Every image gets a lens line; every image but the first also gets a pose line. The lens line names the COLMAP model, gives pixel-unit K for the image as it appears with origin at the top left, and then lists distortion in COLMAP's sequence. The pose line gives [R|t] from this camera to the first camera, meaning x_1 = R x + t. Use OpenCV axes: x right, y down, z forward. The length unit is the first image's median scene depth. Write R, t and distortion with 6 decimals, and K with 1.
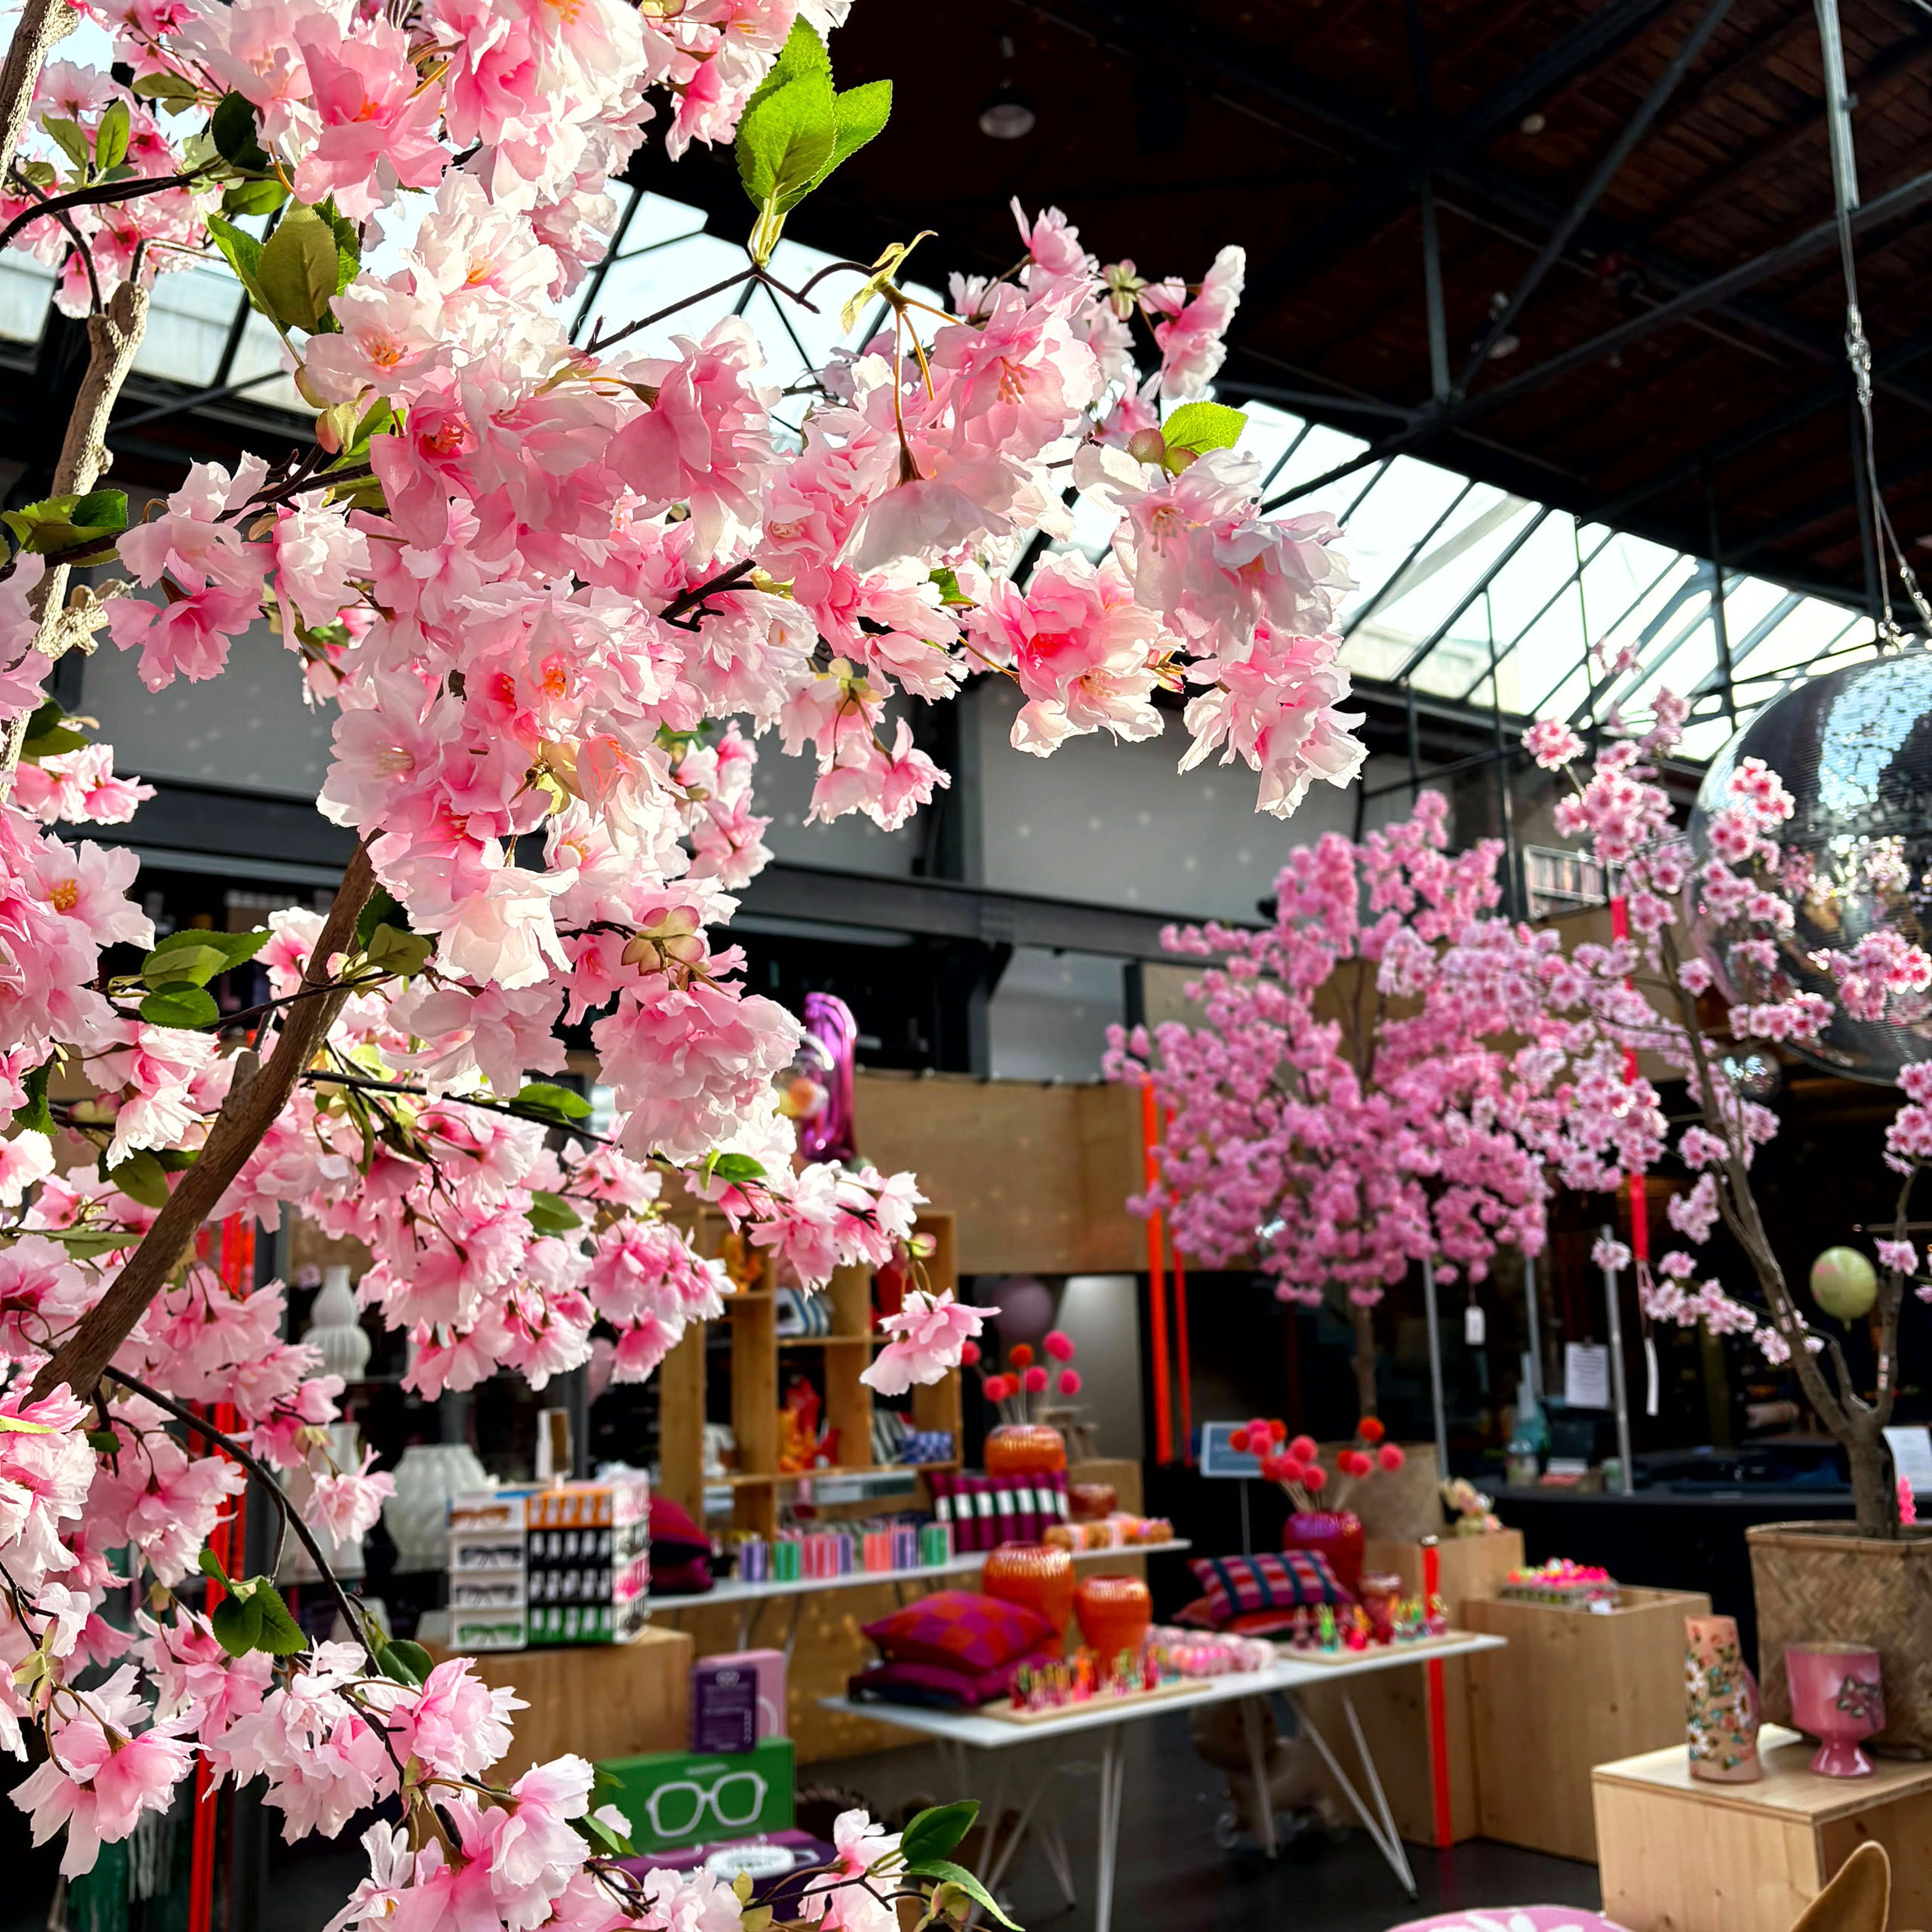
lens RADIAL K [[1947.5, 0, 965.4], [0, 1947.5, 966.2], [0, 0, 1]] dist [0.021353, 0.000000]
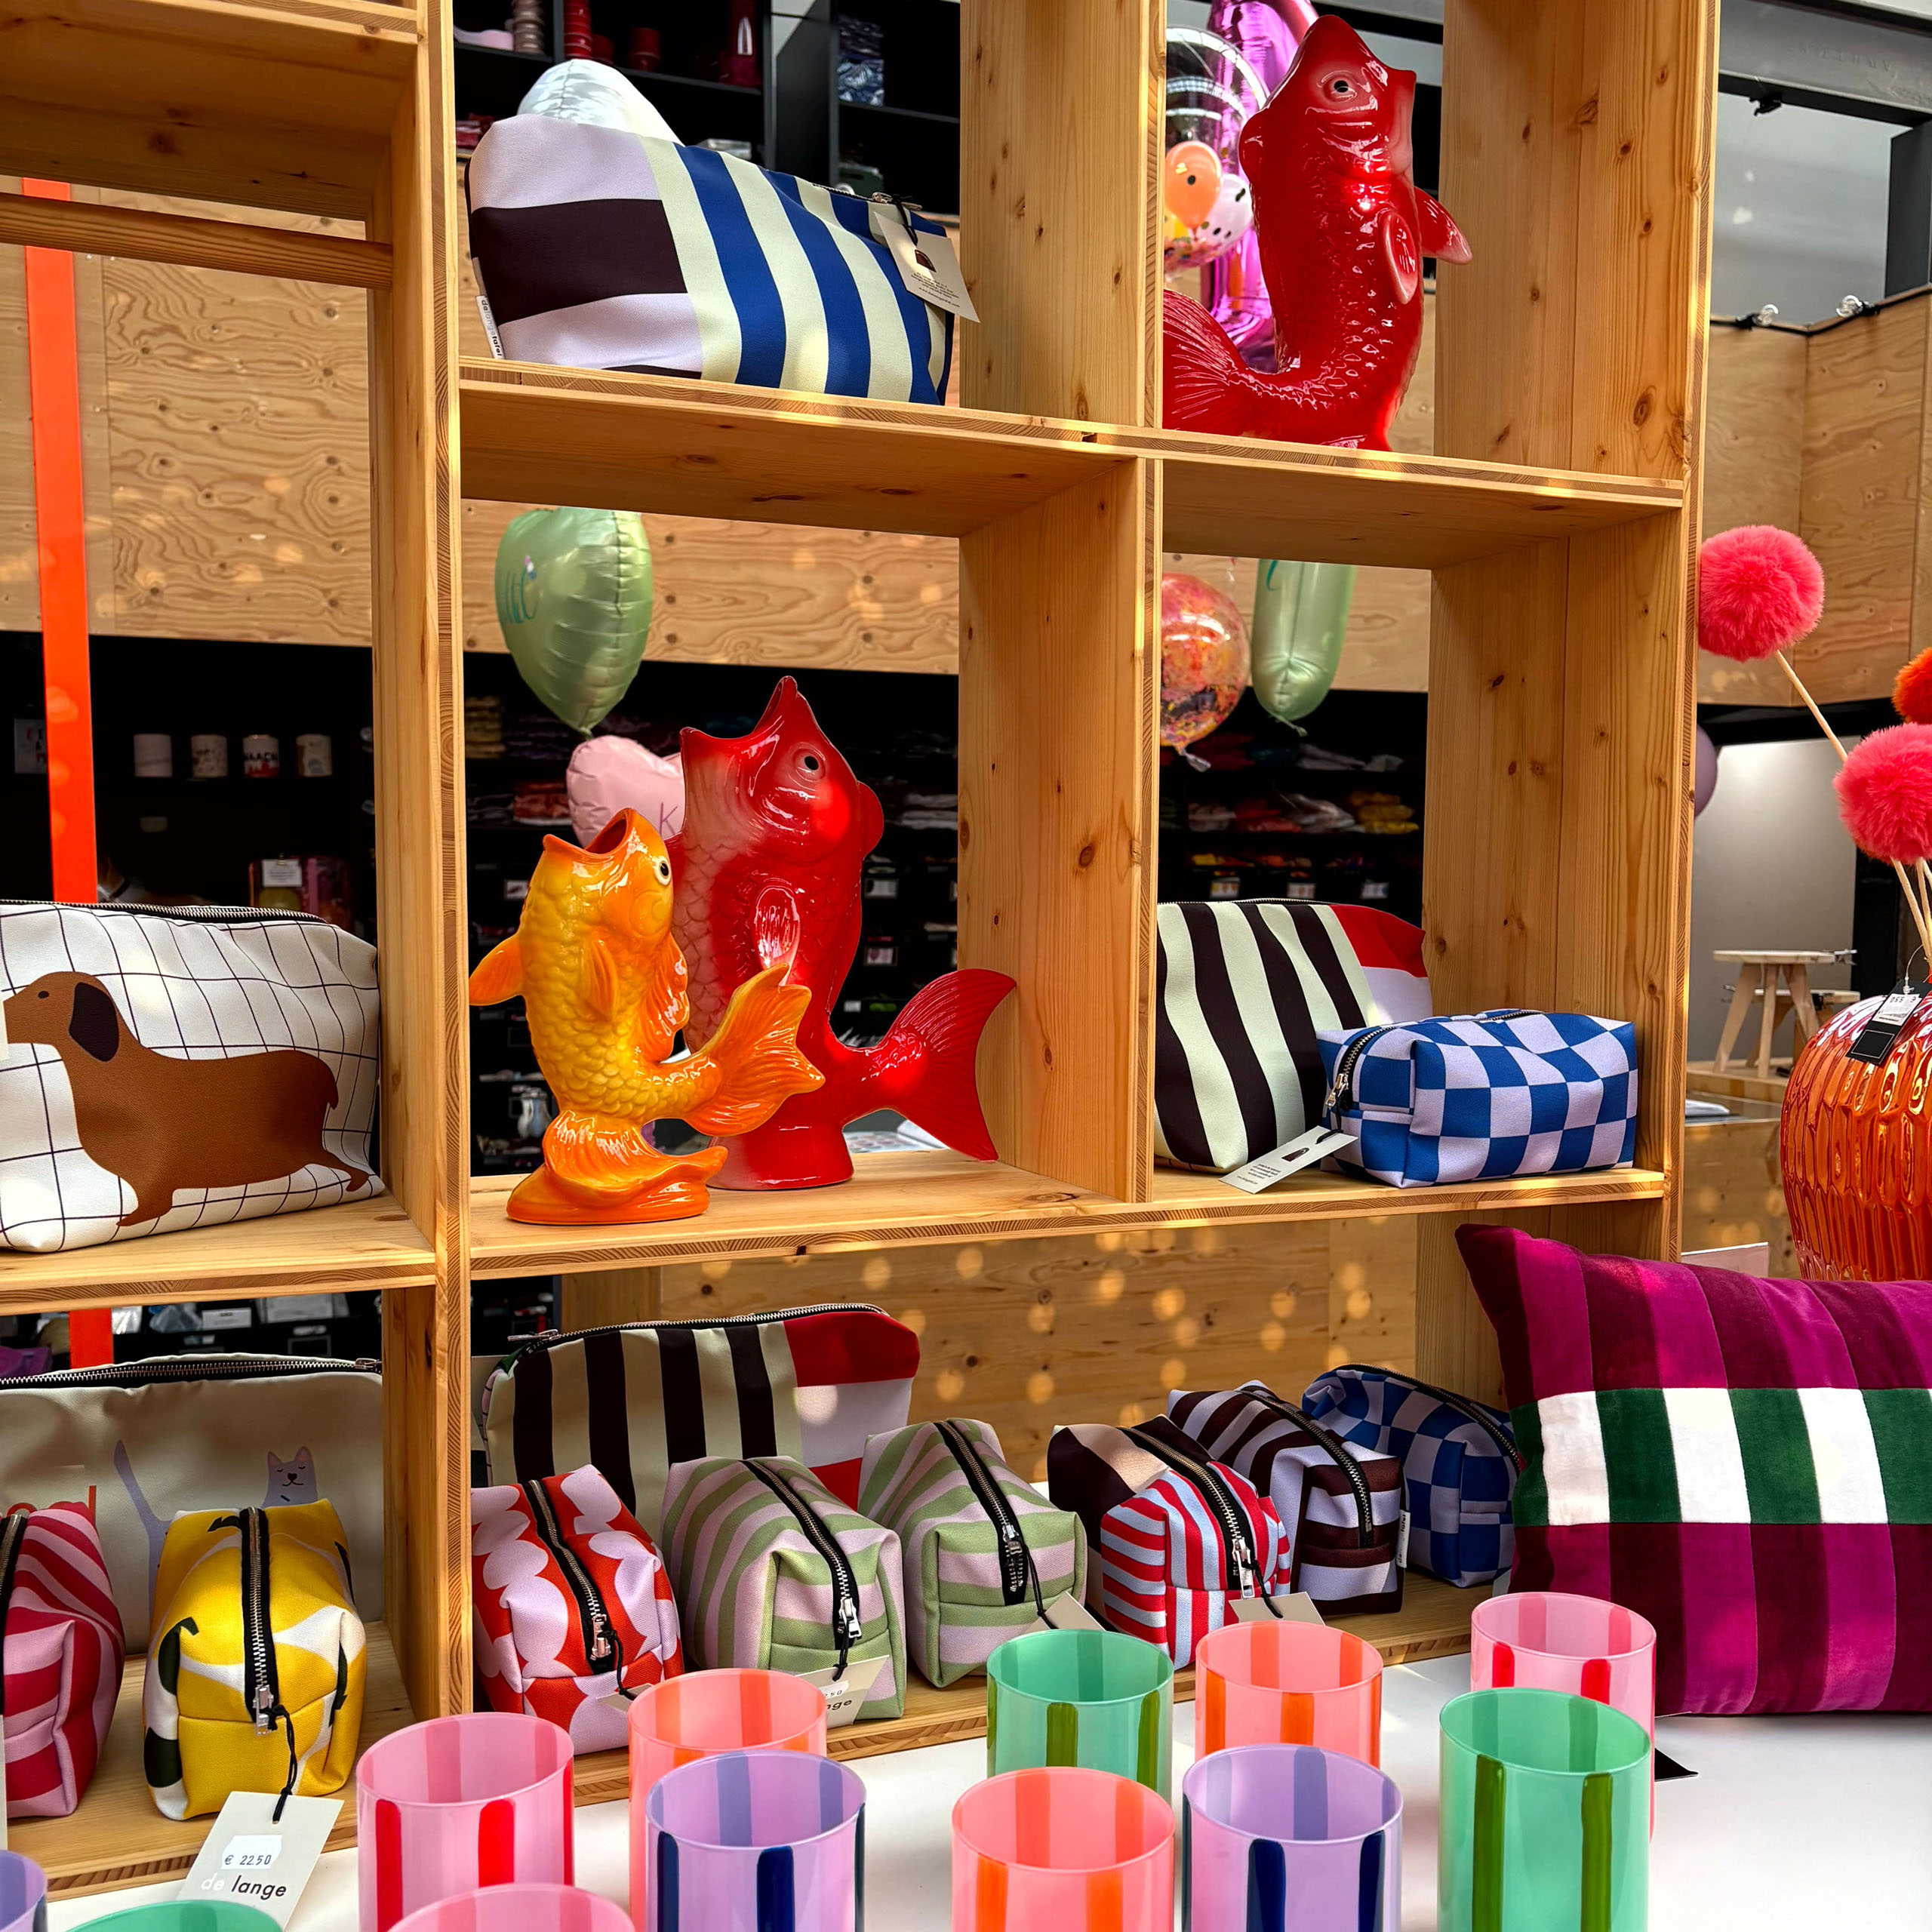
lens RADIAL K [[1947.5, 0, 966.2], [0, 1947.5, 969.2], [0, 0, 1]] dist [0.021353, 0.000000]
pose [[0.963095, 0.046468, -0.265119, -0.019120], [0.016770, 0.972712, 0.231411, 0.194862], [0.268637, -0.227317, 0.936035, 0.827673]]
